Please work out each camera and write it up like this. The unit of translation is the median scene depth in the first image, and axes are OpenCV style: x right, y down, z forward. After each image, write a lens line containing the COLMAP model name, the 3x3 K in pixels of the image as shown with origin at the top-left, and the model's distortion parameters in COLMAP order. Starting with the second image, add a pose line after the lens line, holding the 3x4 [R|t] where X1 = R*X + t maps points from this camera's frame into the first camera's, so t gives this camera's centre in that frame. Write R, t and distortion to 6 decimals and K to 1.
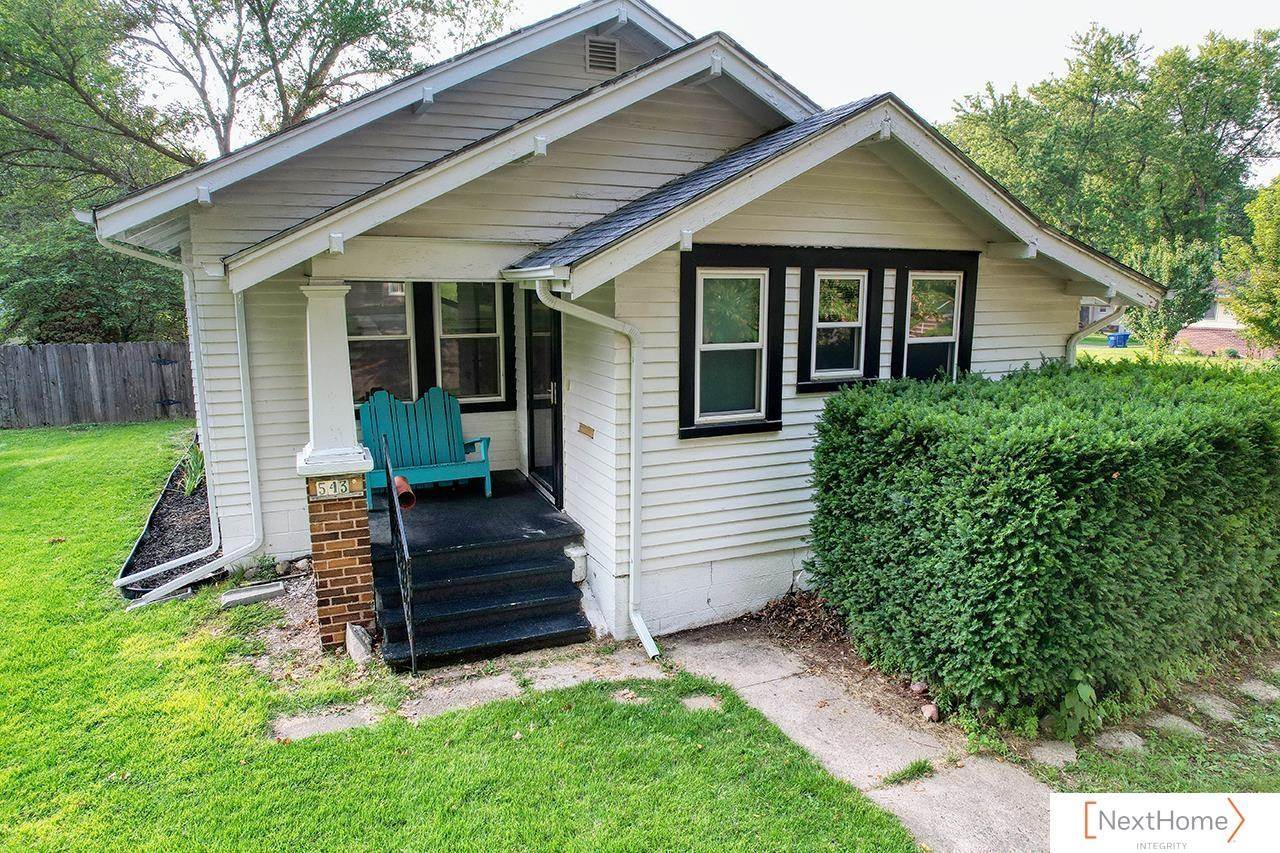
lens RADIAL K [[817.2, 0, 636.9], [0, 817.2, 434.7], [0, 0, 1]] dist [-0.079848, 0.068510]
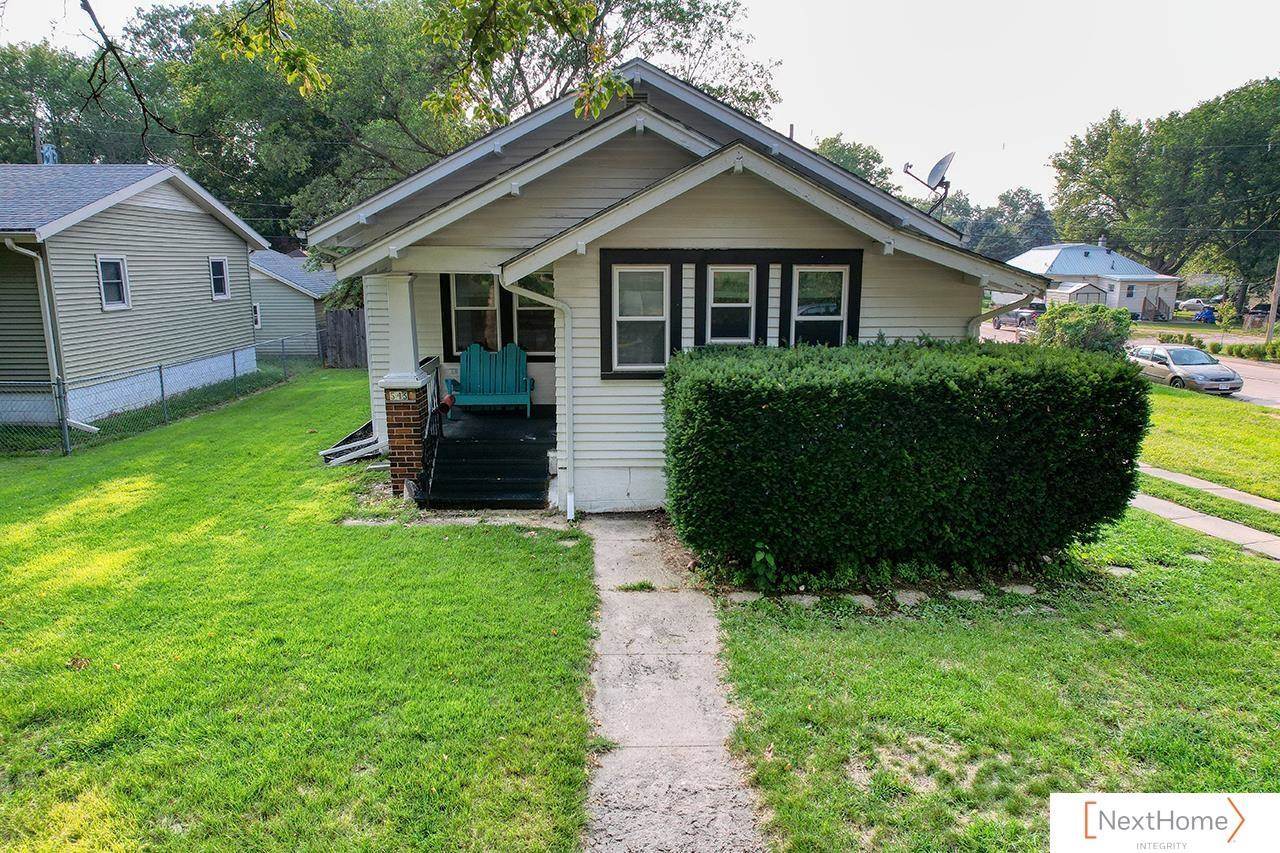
lens RADIAL K [[817.2, 0, 636.9], [0, 817.2, 434.7], [0, 0, 1]] dist [-0.079848, 0.068510]
pose [[0.924386, 0.078689, -0.373255, 0.672811], [-0.068501, 0.996829, 0.040503, 0.040485], [0.375259, -0.011872, 0.926844, -0.358846]]
